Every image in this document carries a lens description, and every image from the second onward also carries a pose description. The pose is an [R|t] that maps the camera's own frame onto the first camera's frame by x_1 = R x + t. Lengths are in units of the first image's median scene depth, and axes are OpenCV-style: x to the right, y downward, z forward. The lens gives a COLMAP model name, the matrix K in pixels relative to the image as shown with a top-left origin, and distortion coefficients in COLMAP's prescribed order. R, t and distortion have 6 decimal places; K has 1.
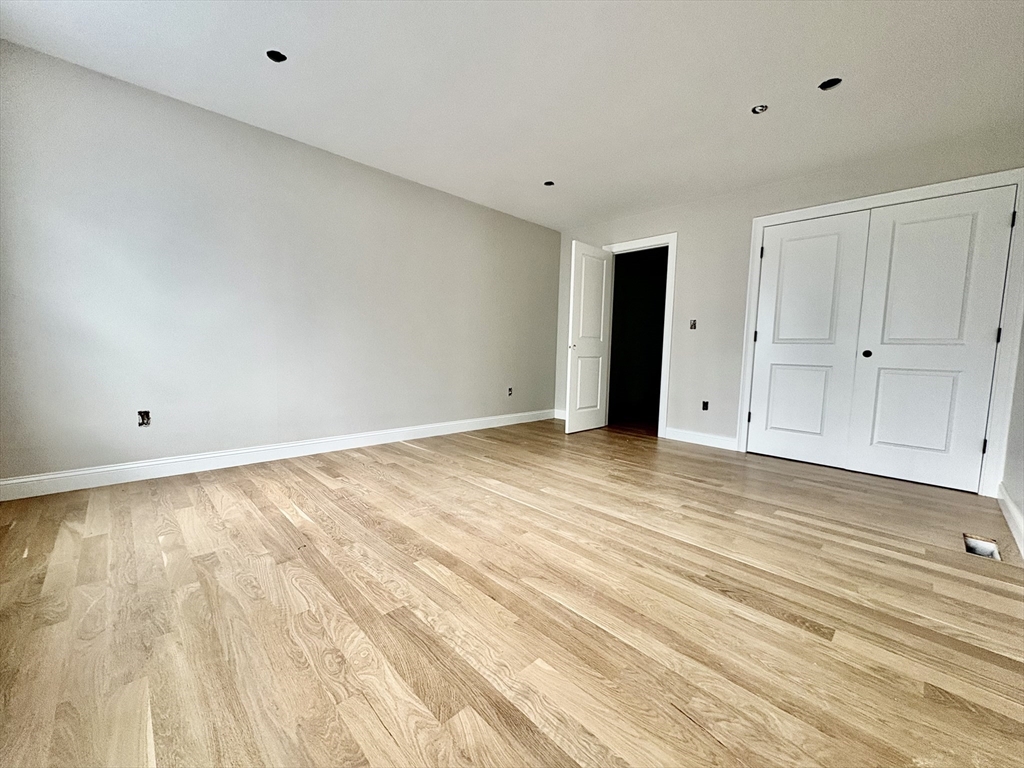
lens RADIAL K [[406.3, 0, 512.0], [0, 406.3, 384.0], [0, 0, 1]] dist [-0.000195, 0.000176]
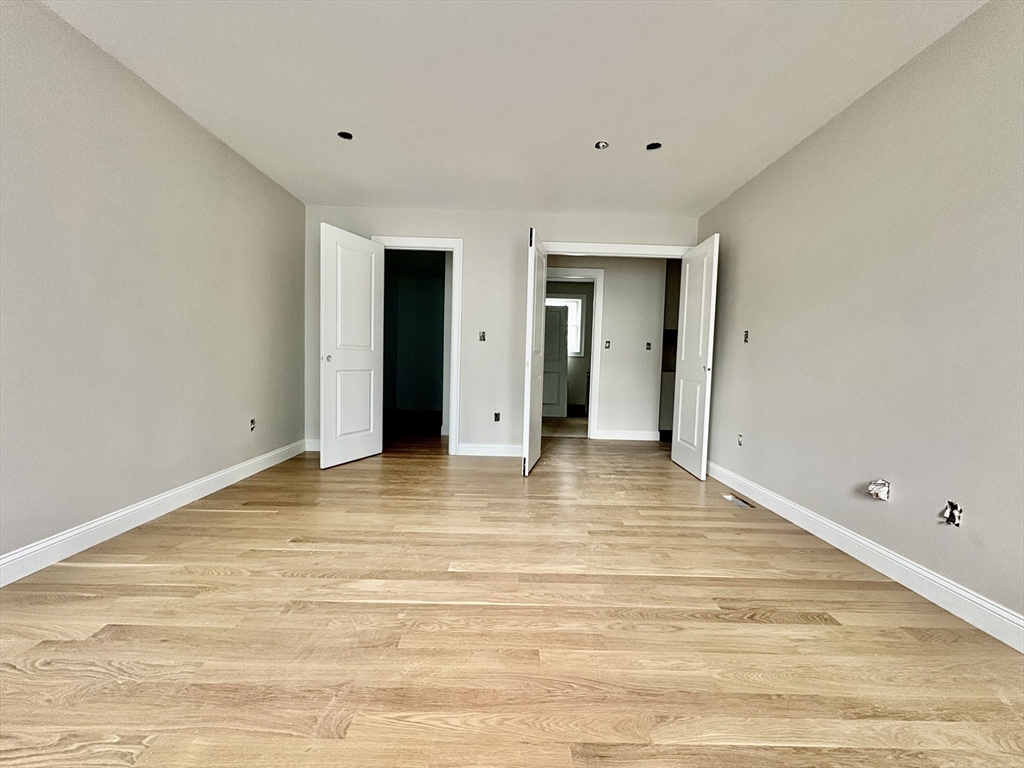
lens RADIAL K [[406.3, 0, 512.0], [0, 406.3, 384.0], [0, 0, 1]] dist [-0.000195, 0.000176]
pose [[0.690226, -0.048150, 0.721990, -0.367264], [0.051007, 0.998539, 0.017829, -0.074515], [-0.721794, 0.024521, 0.691674, 0.443394]]
